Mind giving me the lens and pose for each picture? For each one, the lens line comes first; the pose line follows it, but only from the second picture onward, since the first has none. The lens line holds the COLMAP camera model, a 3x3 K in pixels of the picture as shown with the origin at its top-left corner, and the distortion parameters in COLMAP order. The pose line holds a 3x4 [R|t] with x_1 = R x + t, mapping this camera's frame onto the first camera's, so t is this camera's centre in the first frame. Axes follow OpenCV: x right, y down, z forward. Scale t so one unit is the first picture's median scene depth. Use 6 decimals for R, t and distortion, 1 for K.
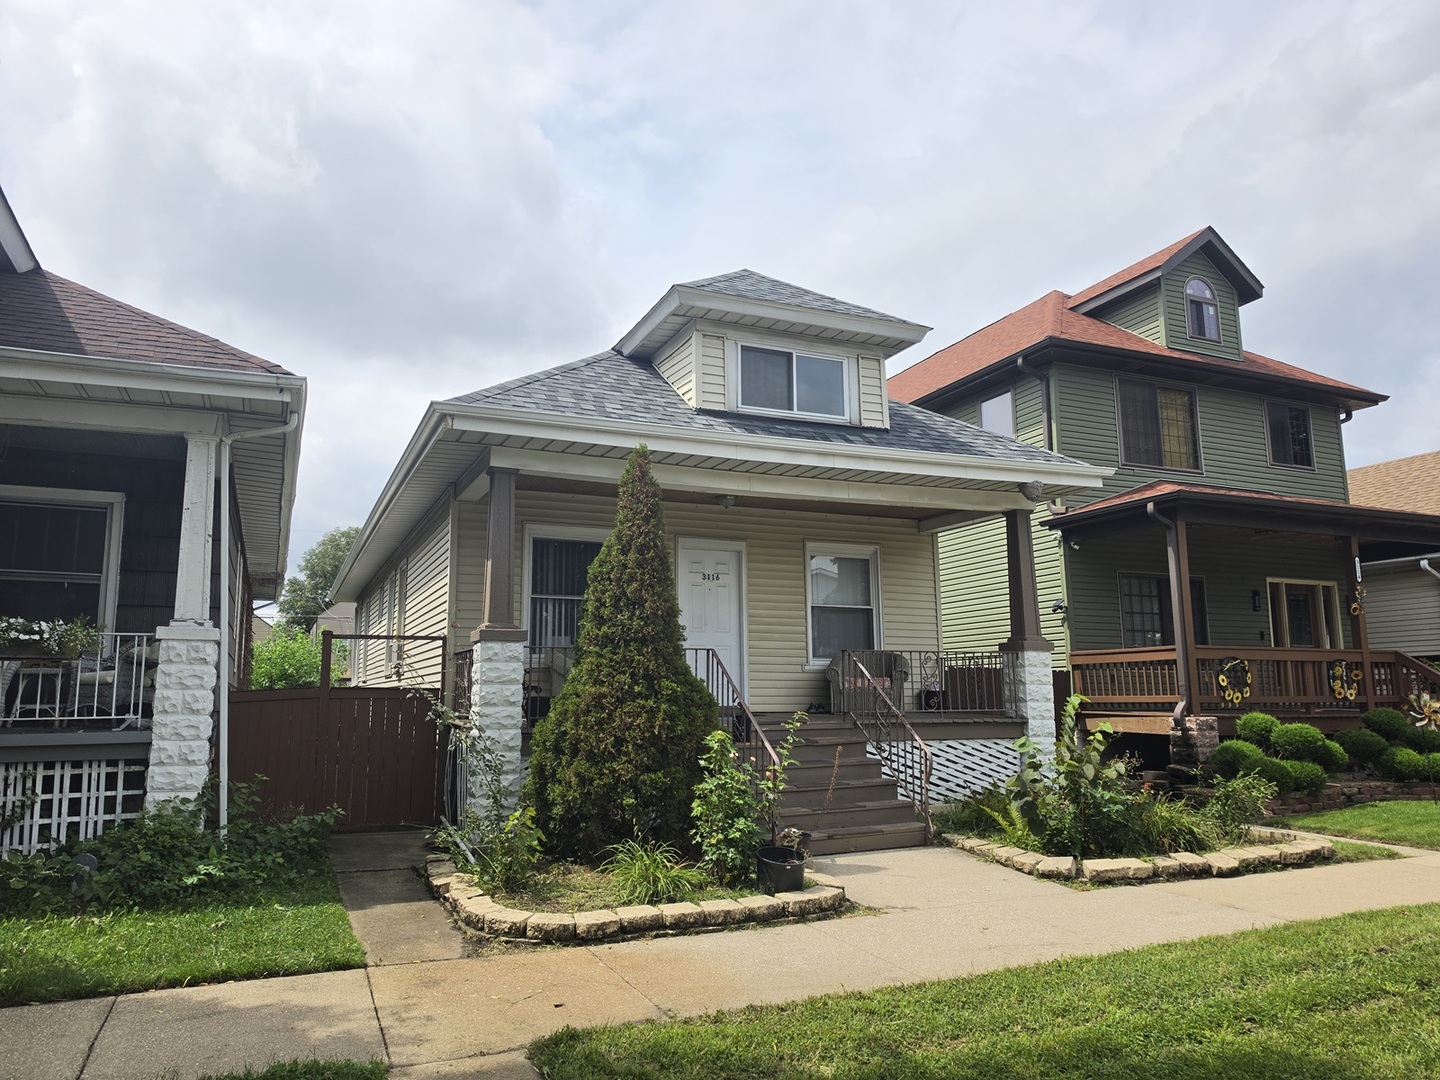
lens RADIAL K [[997.0, 0, 710.8], [0, 997.0, 541.5], [0, 0, 1]] dist [0.085109, -0.109216]
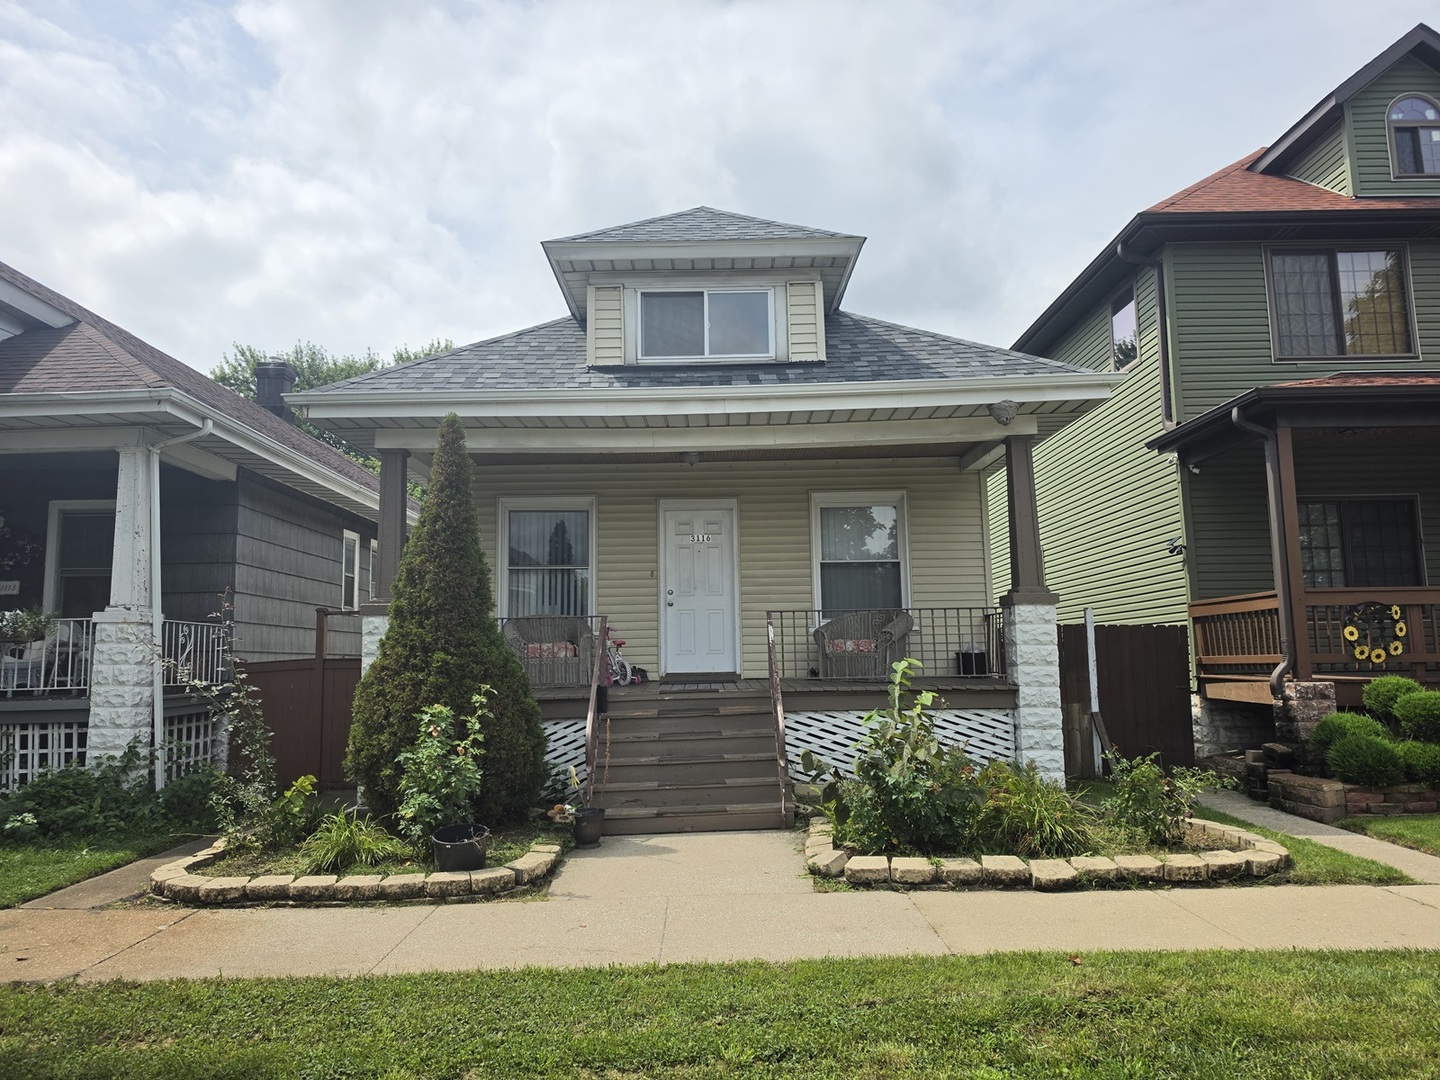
lens RADIAL K [[995.1, 0, 712.4], [0, 995.1, 542.9], [0, 0, 1]] dist [0.057553, -0.061508]
pose [[0.915671, -0.057010, -0.397866, 0.432368], [0.073184, 0.996991, 0.025571, 0.018321], [0.395211, -0.052532, 0.917087, 0.146500]]
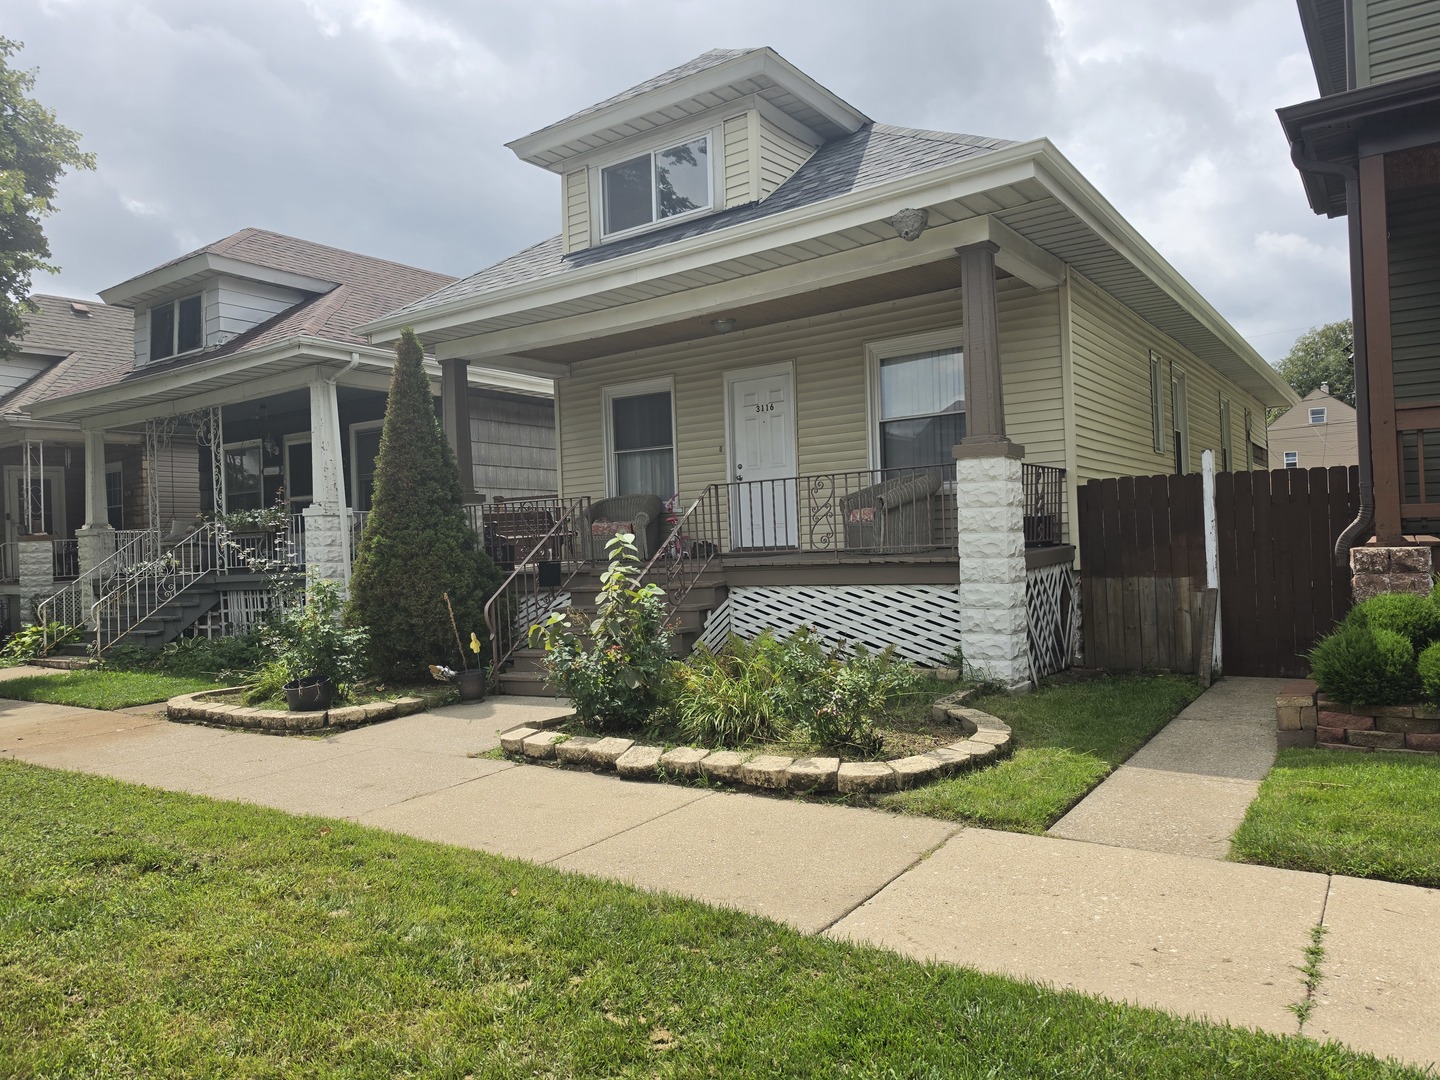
lens RADIAL K [[997.0, 0, 710.8], [0, 997.0, 541.5], [0, 0, 1]] dist [0.085109, -0.109216]
pose [[0.512459, -0.018070, -0.858522, 0.846683], [0.166710, 0.982850, 0.078824, 0.084689], [0.842374, -0.183519, 0.506682, 0.521978]]
